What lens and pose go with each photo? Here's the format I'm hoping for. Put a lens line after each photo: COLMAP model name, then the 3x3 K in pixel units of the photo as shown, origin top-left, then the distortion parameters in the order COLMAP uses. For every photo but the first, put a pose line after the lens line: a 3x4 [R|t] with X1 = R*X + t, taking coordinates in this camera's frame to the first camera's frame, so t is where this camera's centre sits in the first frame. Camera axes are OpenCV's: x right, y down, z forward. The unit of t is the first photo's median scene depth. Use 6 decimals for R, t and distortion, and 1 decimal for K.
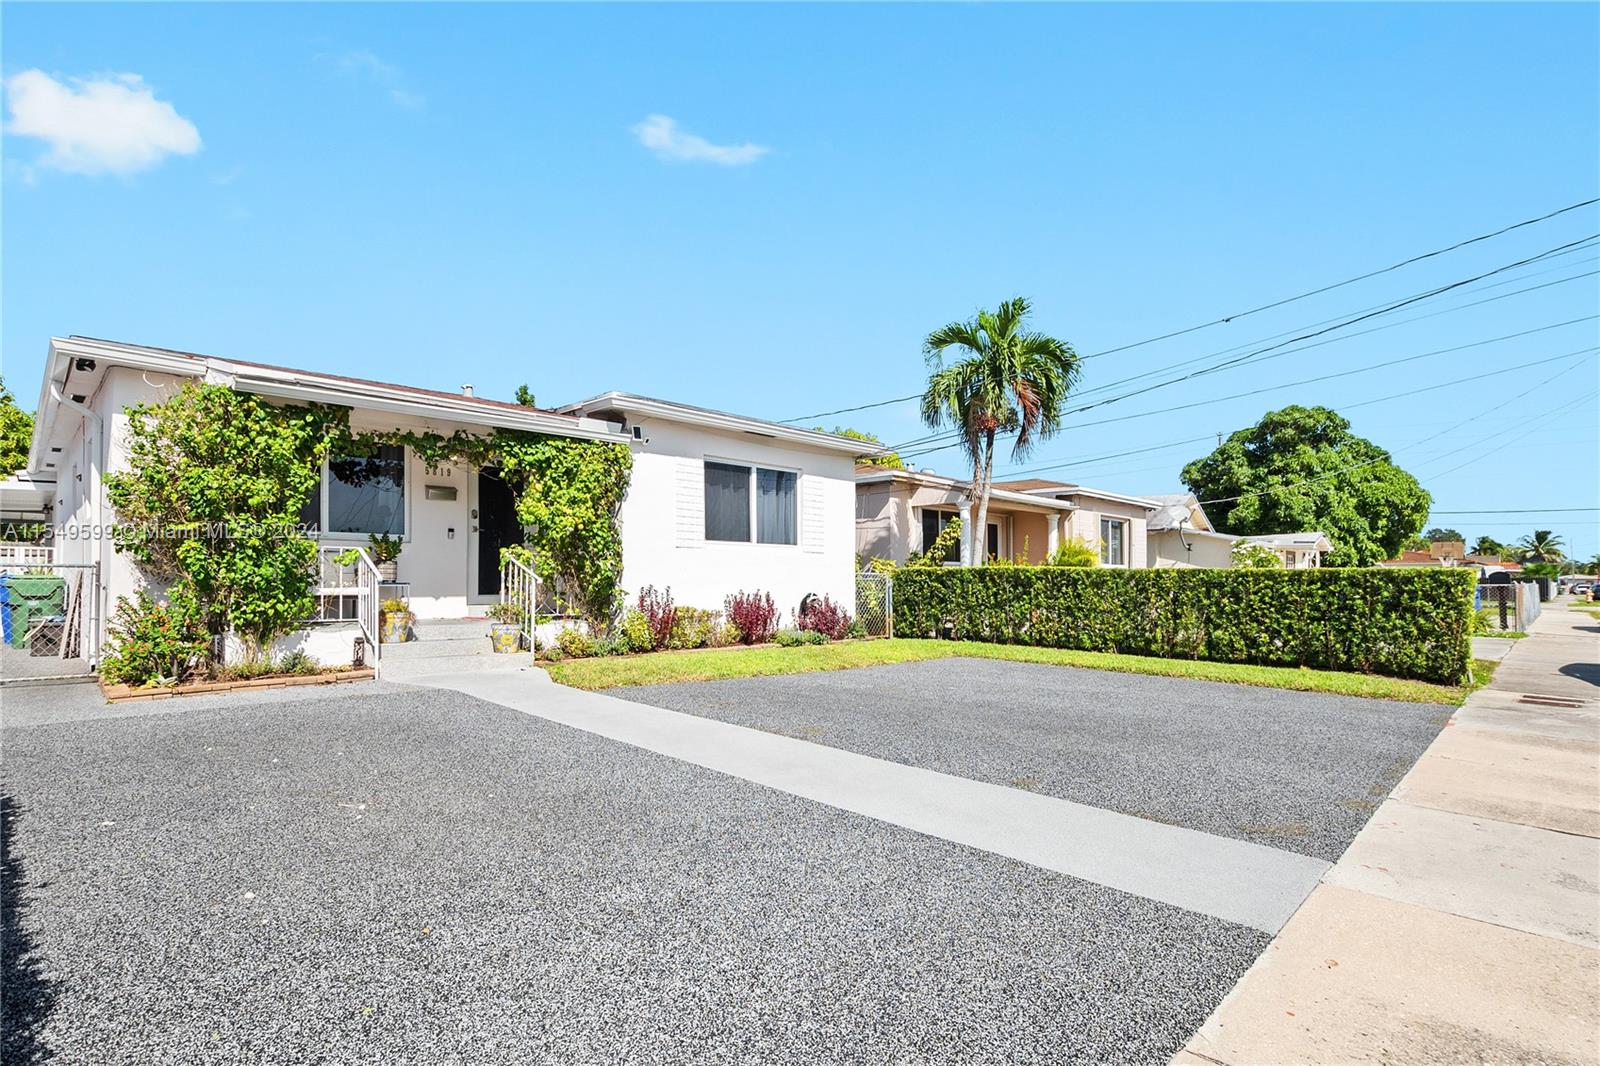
lens RADIAL K [[825.3, 0, 800.0], [0, 825.3, 533.0], [0, 0, 1]] dist [-0.028514, 0.000127]
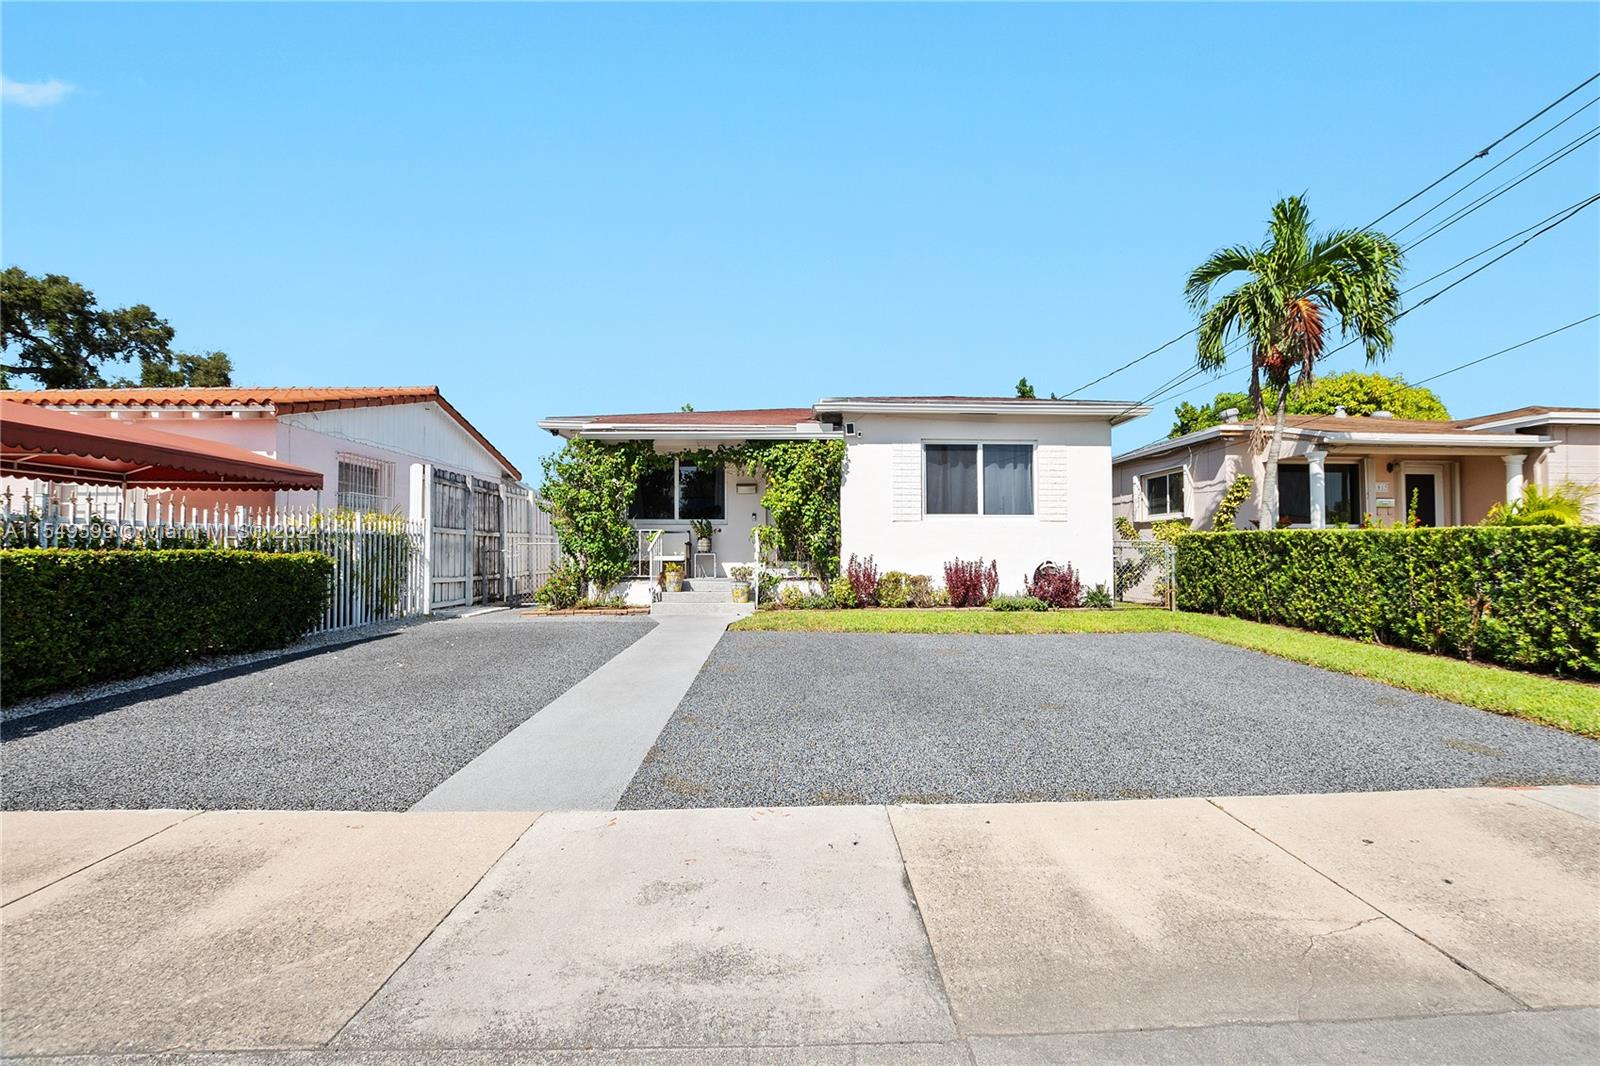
lens RADIAL K [[733.5, 0, 800.0], [0, 733.5, 533.0], [0, 0, 1]] dist [-0.025532, 0.000171]
pose [[0.704804, -0.021502, -0.709077, 0.482315], [0.045295, 0.998865, 0.014733, 0.012273], [0.707955, -0.042501, 0.704977, 0.162965]]
